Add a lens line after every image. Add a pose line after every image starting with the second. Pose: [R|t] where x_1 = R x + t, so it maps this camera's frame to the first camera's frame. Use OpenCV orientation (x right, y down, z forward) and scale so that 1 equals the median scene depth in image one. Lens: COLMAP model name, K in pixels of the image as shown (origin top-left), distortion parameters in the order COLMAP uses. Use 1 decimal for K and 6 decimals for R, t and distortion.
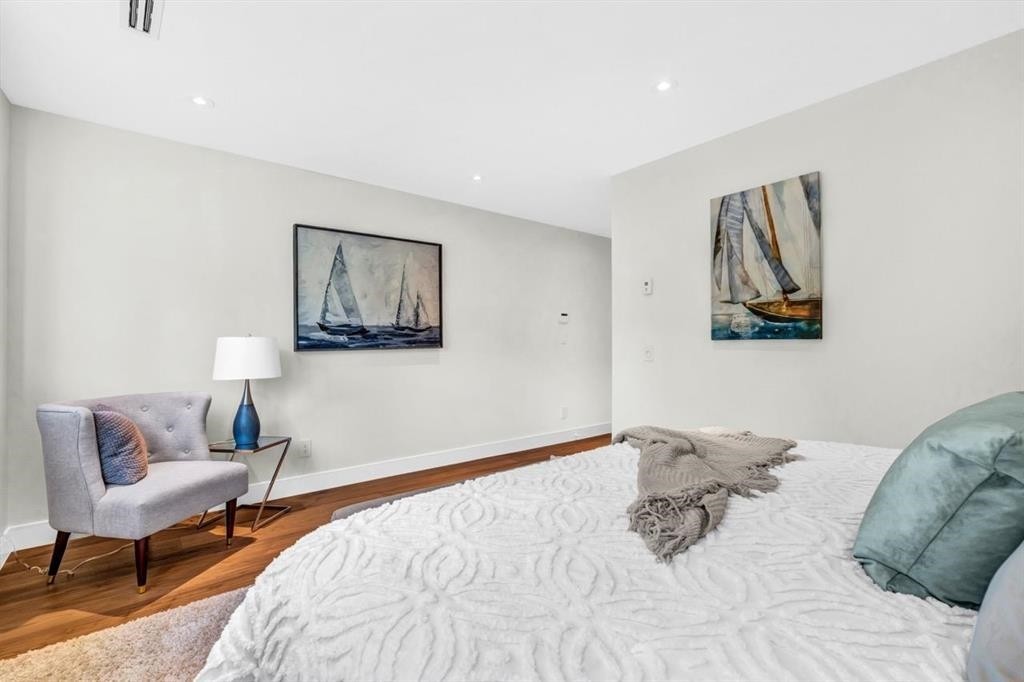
lens RADIAL K [[458.3, 0, 507.8], [0, 458.3, 336.9], [0, 0, 1]] dist [-0.000602, 0.000255]
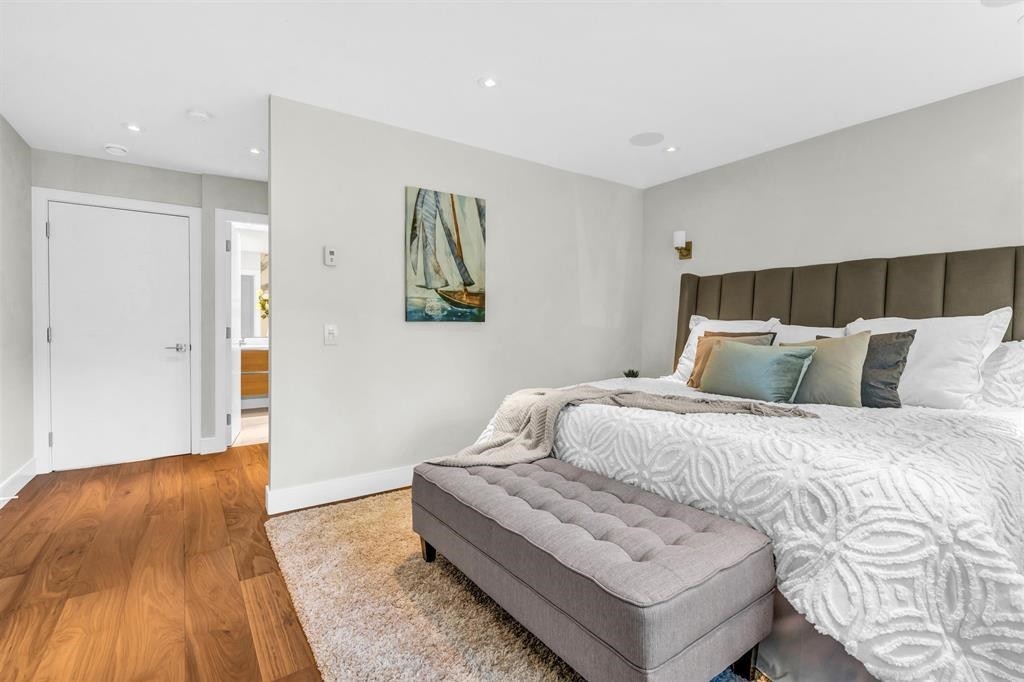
lens RADIAL K [[458.3, 0, 507.8], [0, 458.3, 336.9], [0, 0, 1]] dist [-0.000602, 0.000255]
pose [[0.071799, -0.009106, 0.997378, -0.629149], [-0.007670, 0.999924, 0.009681, 0.032822], [-0.997390, -0.008345, 0.071724, 0.756717]]
